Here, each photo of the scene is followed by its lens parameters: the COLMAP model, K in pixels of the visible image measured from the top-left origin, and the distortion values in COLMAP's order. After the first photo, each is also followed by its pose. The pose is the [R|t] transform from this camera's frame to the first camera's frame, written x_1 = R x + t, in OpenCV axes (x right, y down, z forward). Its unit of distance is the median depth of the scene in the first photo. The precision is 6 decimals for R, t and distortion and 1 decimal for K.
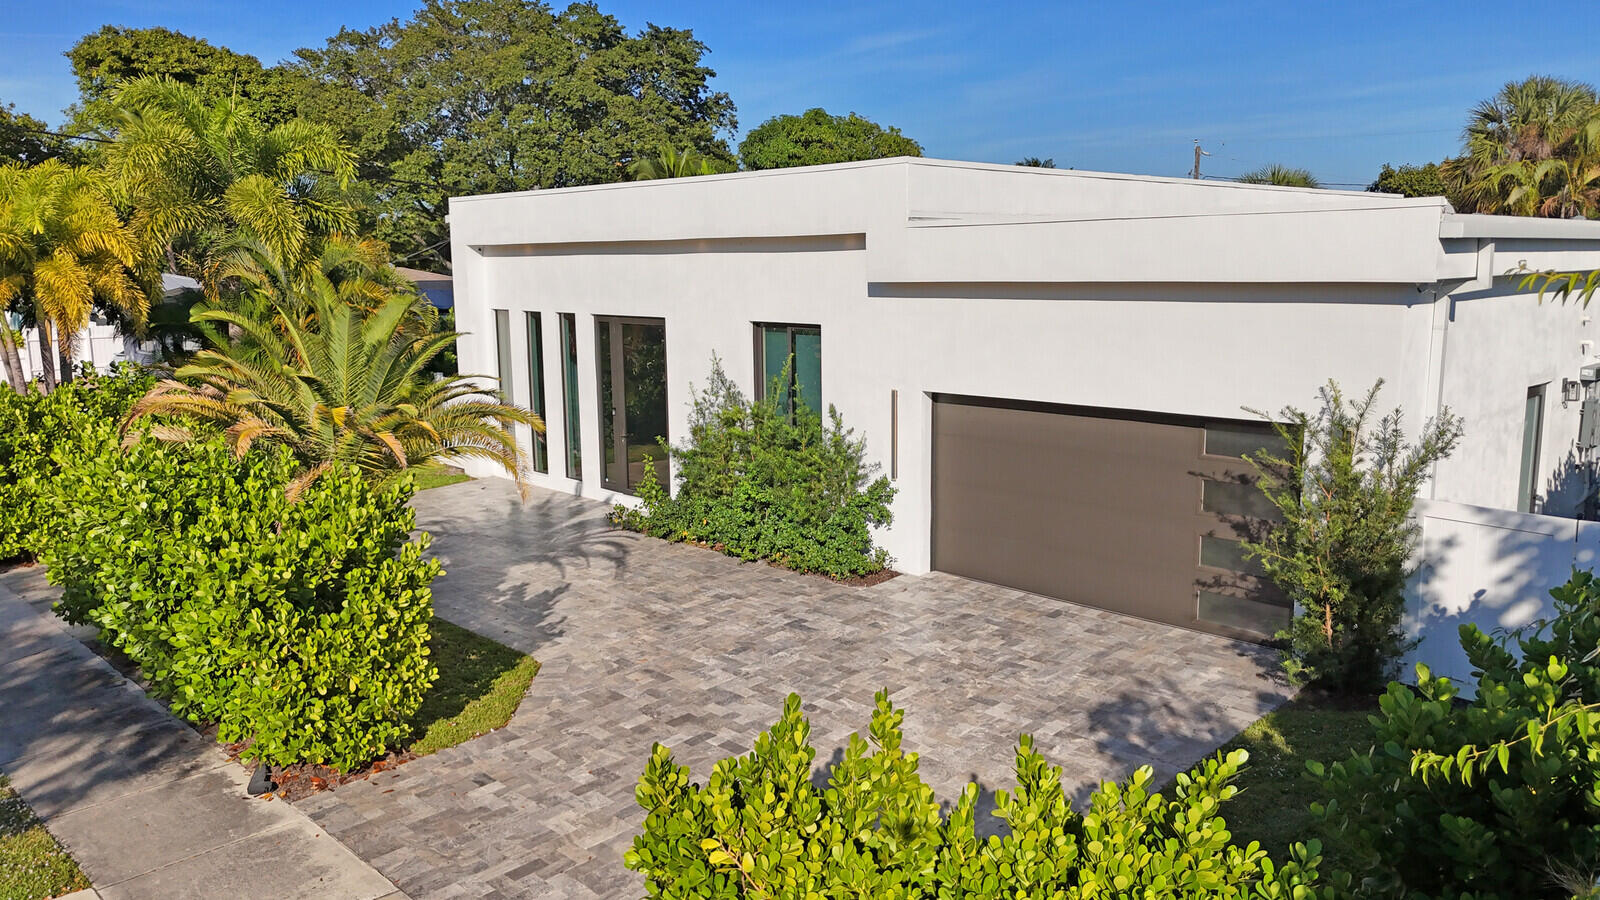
lens RADIAL K [[1178.0, 0, 799.4], [0, 1178.0, 502.1], [0, 0, 1]] dist [0.041768, -0.005141]
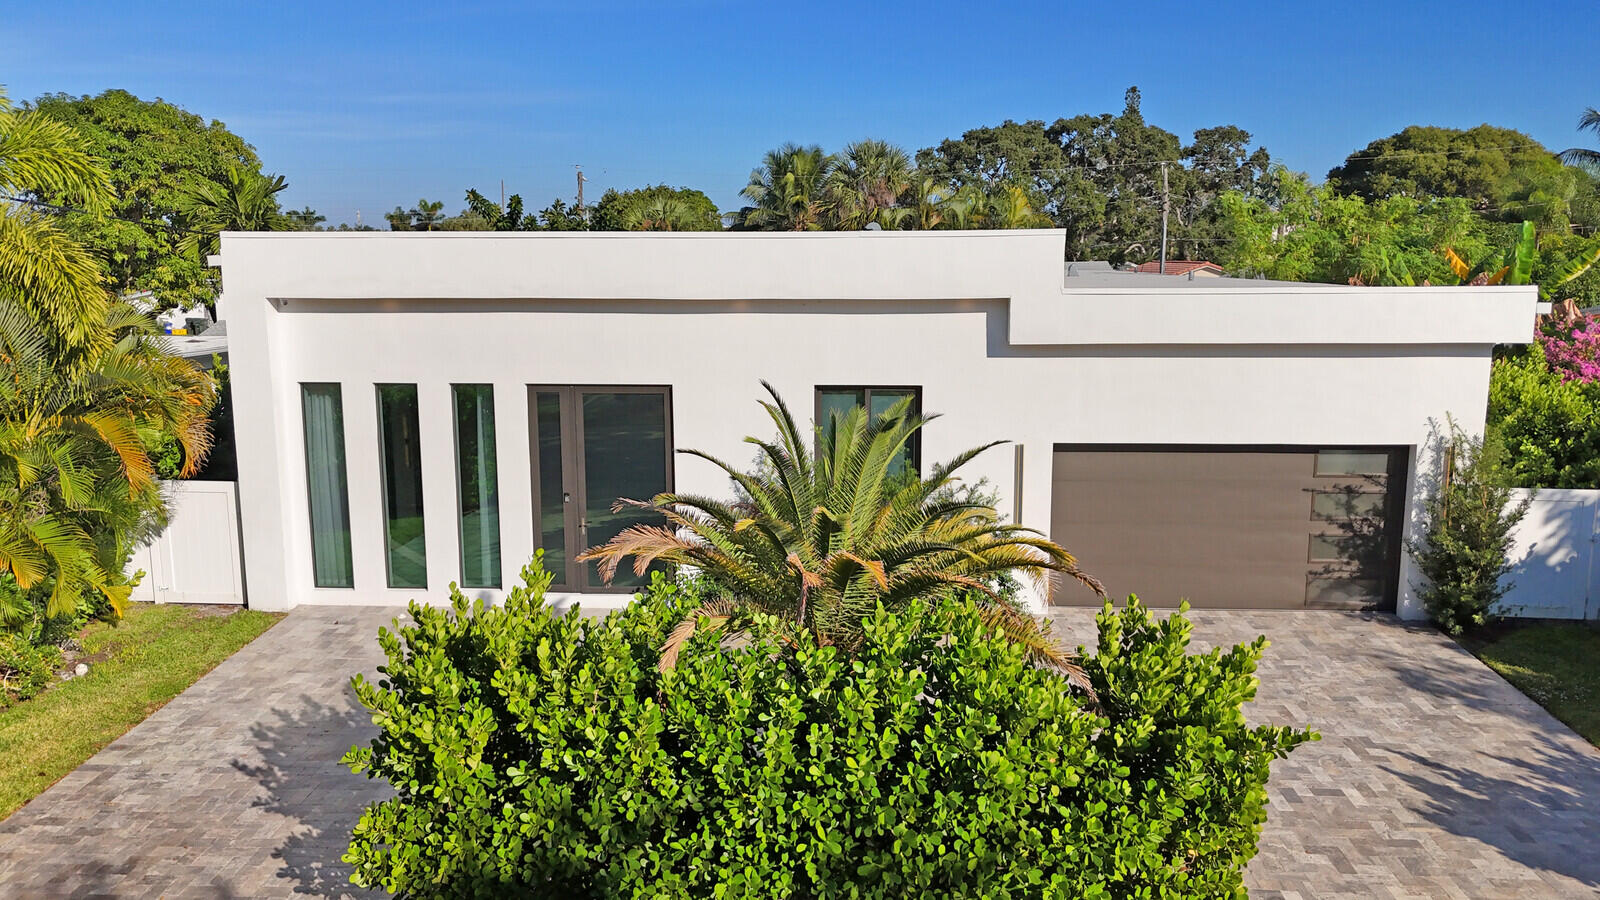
lens RADIAL K [[1178.0, 0, 799.4], [0, 1178.0, 502.1], [0, 0, 1]] dist [0.041768, -0.005141]
pose [[0.732889, -0.130825, 0.667651, -0.735929], [0.130715, 0.990132, 0.050526, -0.116621], [-0.667673, 0.050242, 0.742758, 0.328577]]
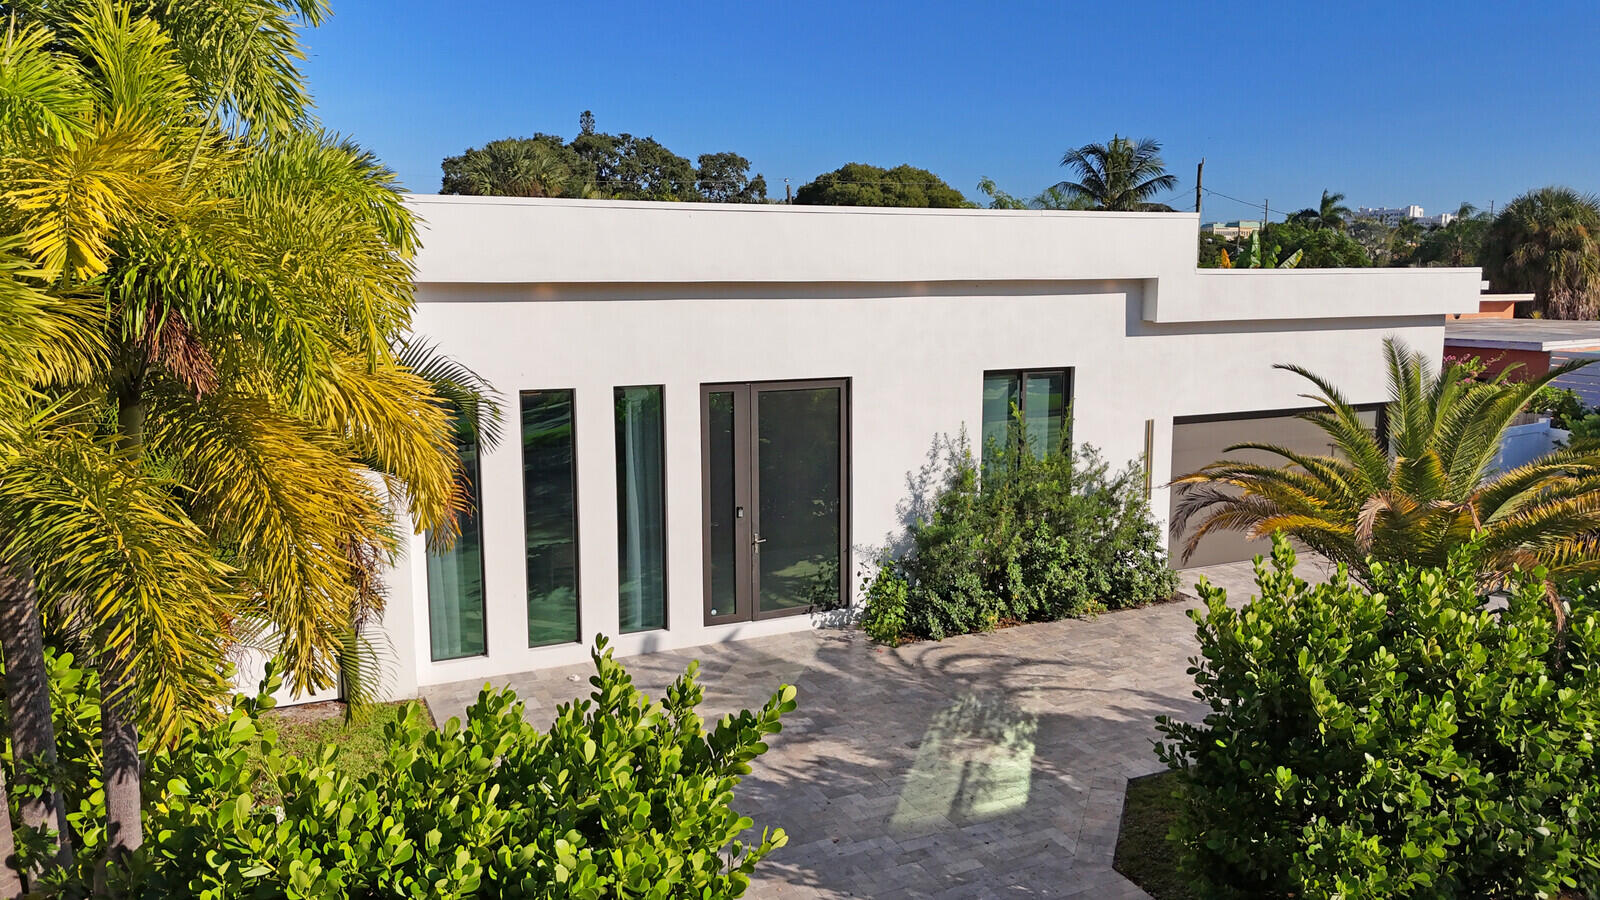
lens RADIAL K [[1216.2, 0, 800.0], [0, 1216.2, 450.0], [0, 0, 1]] dist [0.062454, -0.003538]
pose [[0.325448, -0.123800, 0.937421, -1.038418], [0.190474, 0.979652, 0.063250, -0.190738], [-0.926177, 0.157970, 0.342406, 0.868157]]
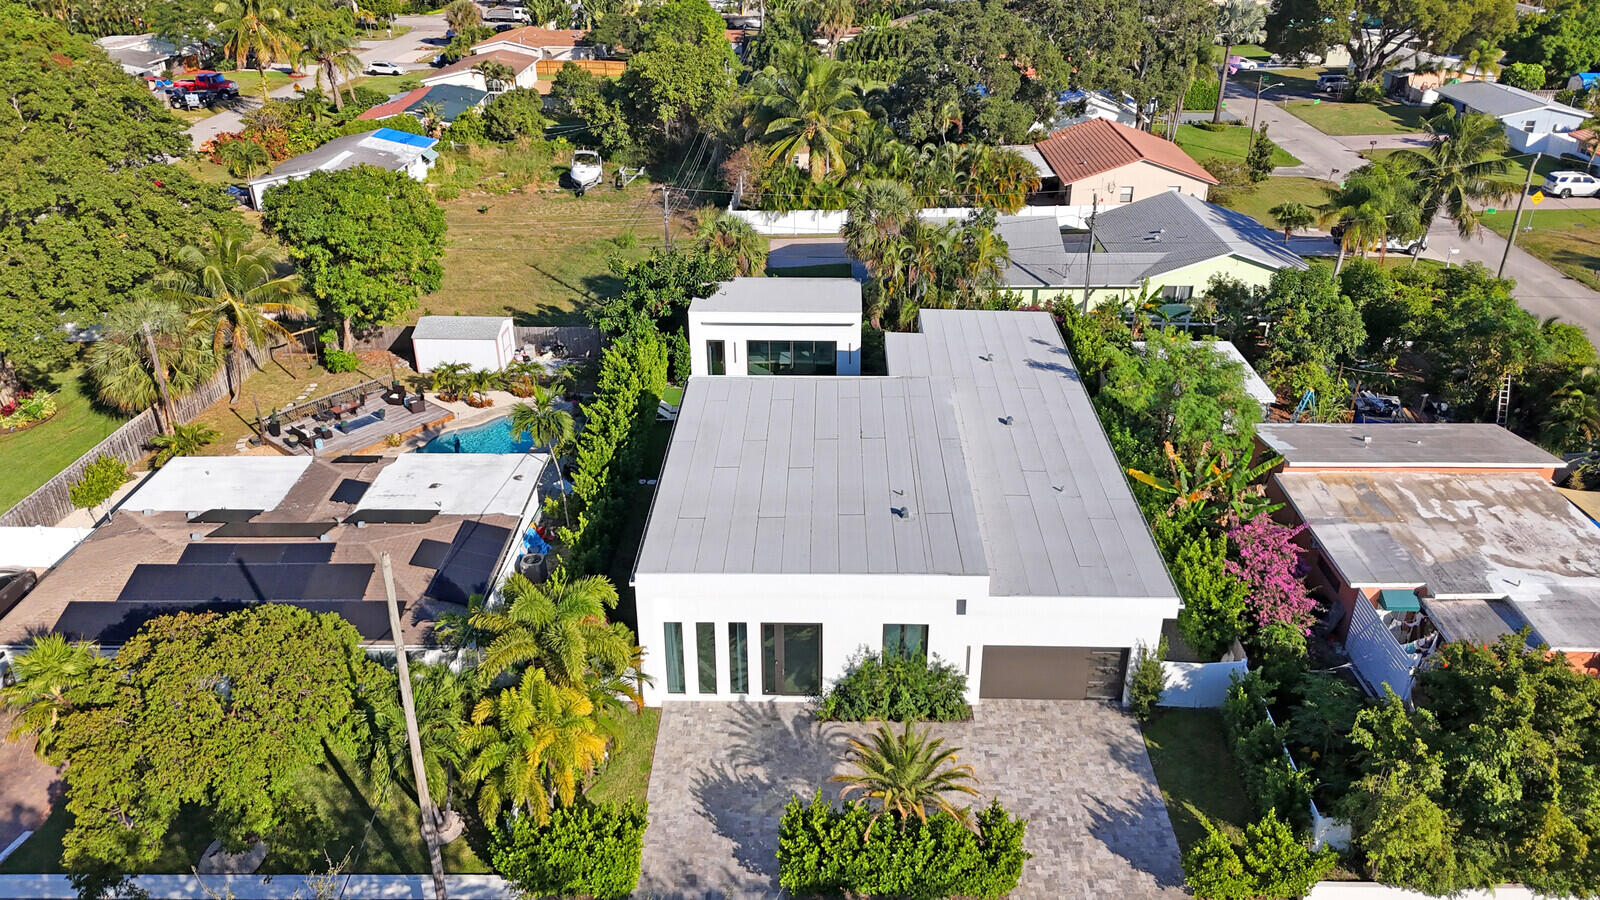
lens RADIAL K [[1178.0, 0, 799.4], [0, 1178.0, 502.1], [0, 0, 1]] dist [0.041768, -0.005141]
pose [[0.714116, -0.338103, 0.612964, -1.537283], [0.132586, 0.925105, 0.355811, -1.258431], [-0.687357, -0.172819, 0.705460, -0.455170]]
